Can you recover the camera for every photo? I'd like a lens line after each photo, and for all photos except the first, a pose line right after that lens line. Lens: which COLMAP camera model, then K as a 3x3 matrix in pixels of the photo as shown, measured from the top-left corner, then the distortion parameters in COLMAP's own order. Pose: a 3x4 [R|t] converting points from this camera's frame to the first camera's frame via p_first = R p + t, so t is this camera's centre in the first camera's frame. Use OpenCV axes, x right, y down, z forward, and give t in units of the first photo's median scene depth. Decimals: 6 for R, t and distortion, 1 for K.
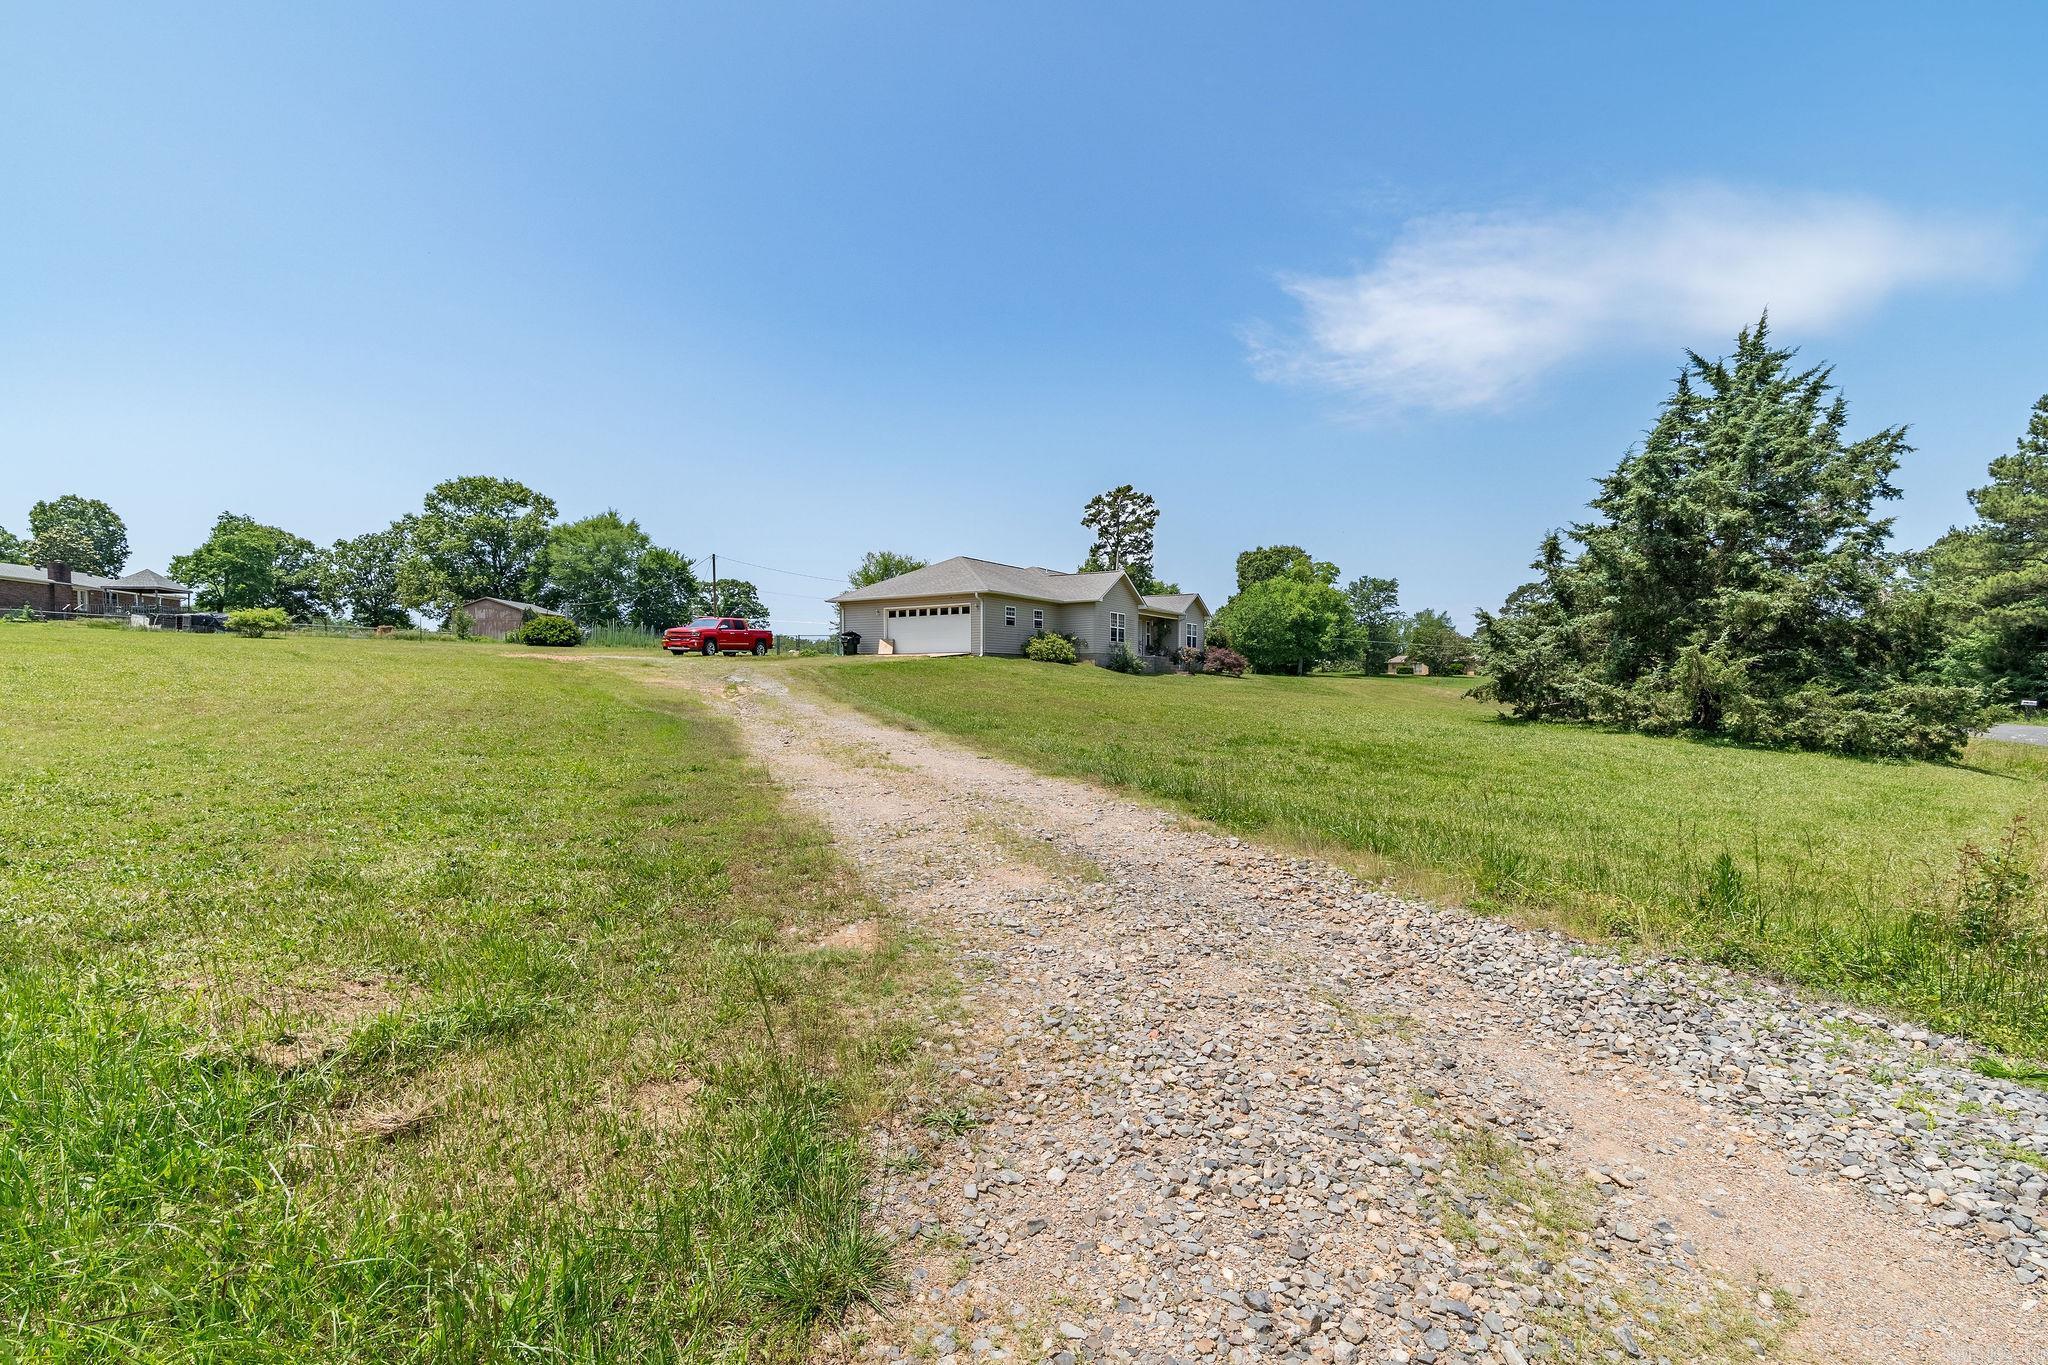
lens RADIAL K [[945.5, 0, 1024.5], [0, 945.5, 682.7], [0, 0, 1]] dist [-0.002145, -0.000181]
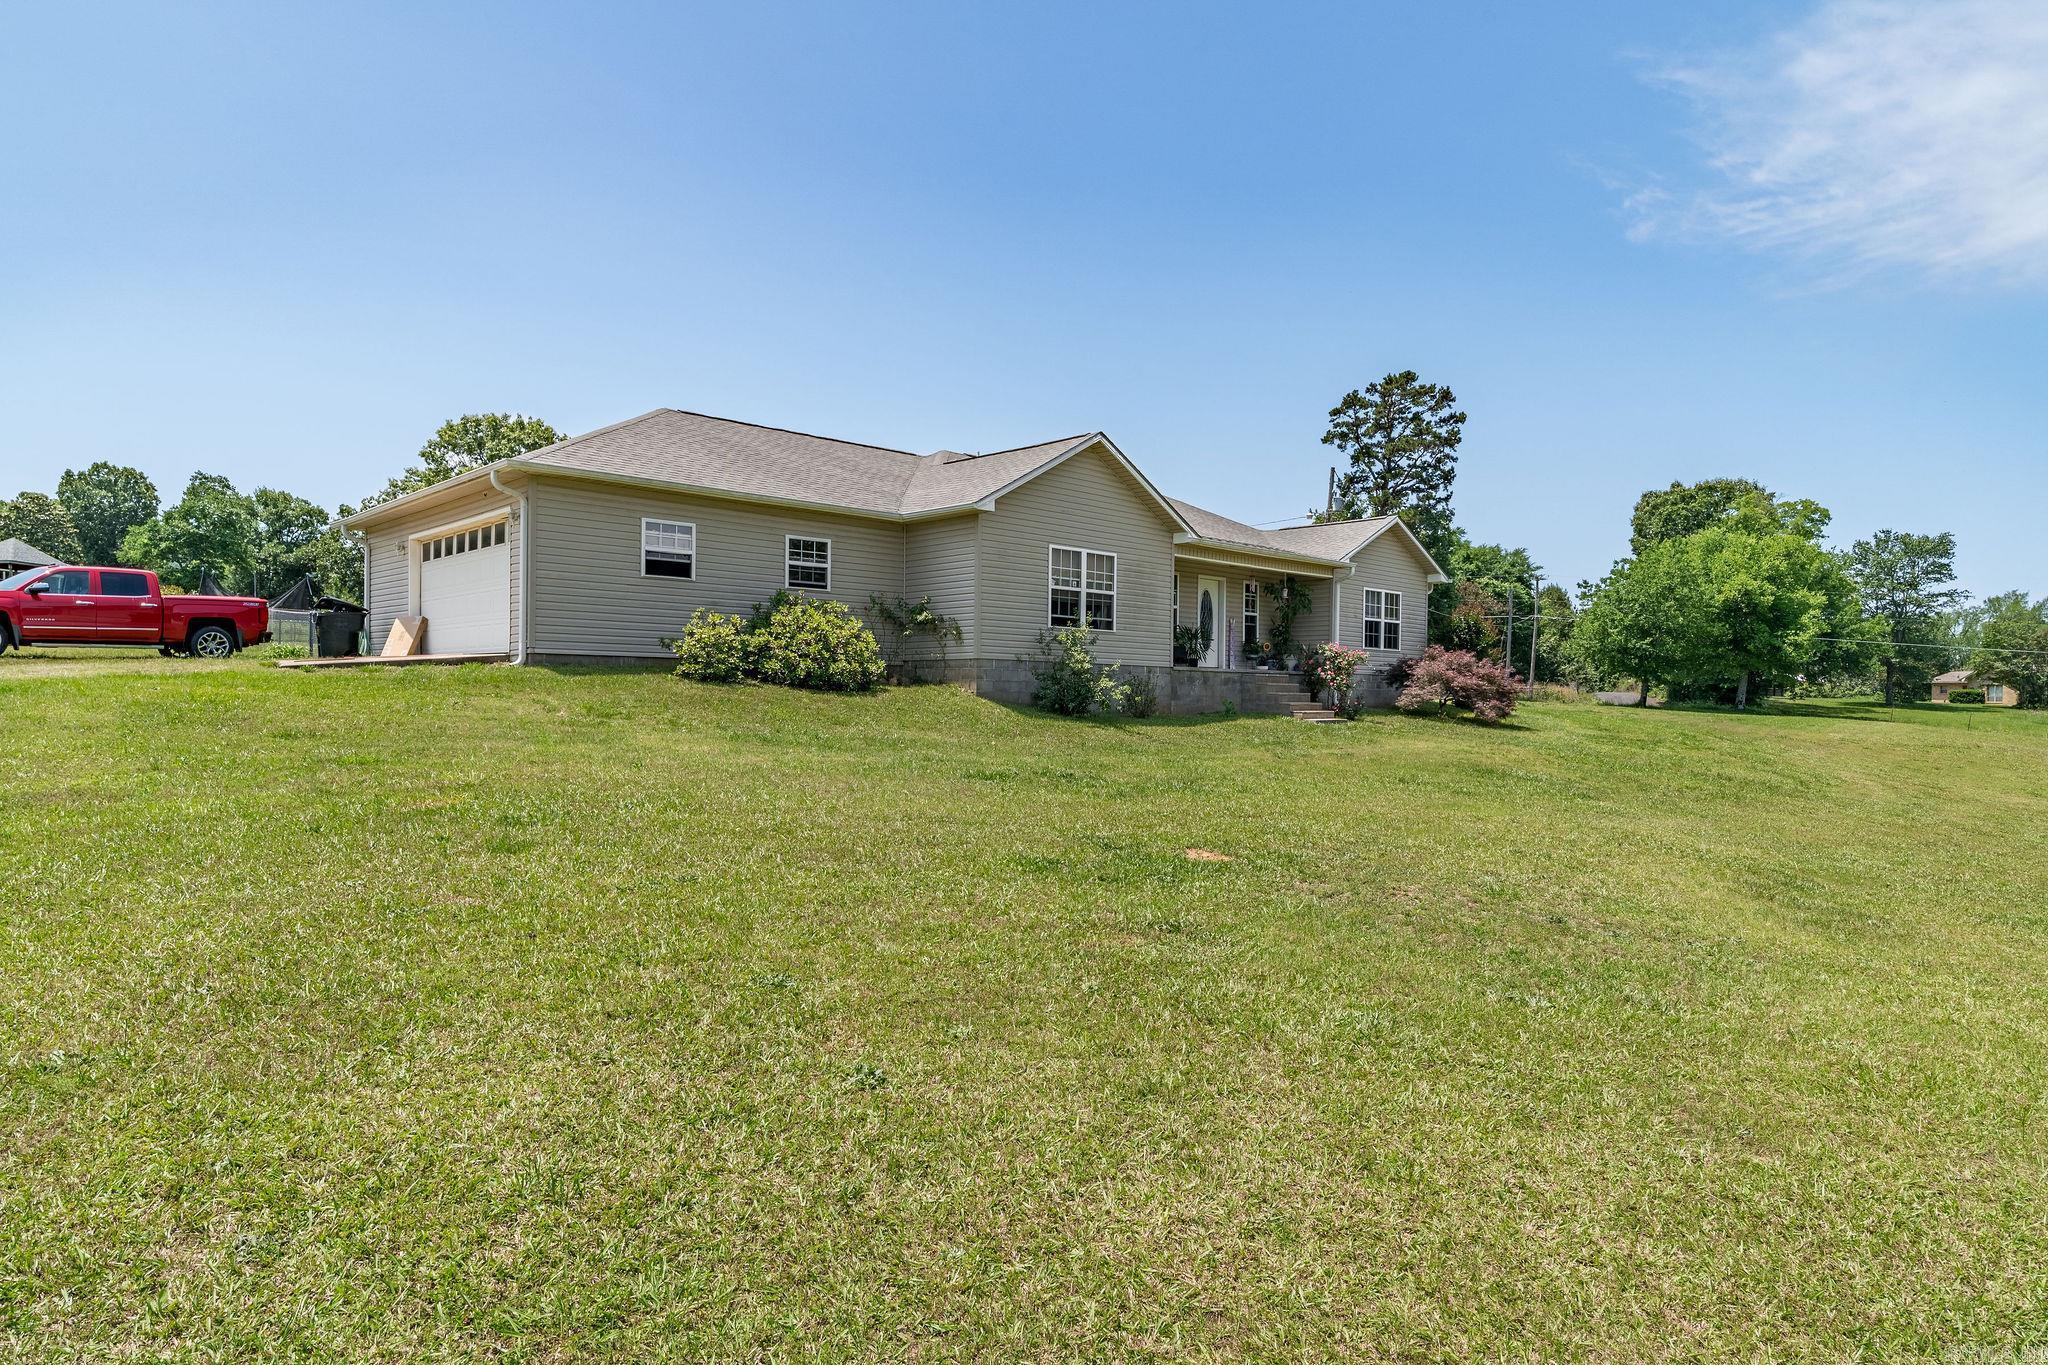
lens RADIAL K [[1151.6, 0, 1022.2], [0, 1151.6, 672.8], [0, 0, 1]] dist [-0.007534, 0.004761]
pose [[0.955644, 0.013704, -0.294207, 0.092918], [-0.019105, 0.999697, -0.015490, -0.008629], [0.293905, 0.020424, 0.955616, 0.257142]]
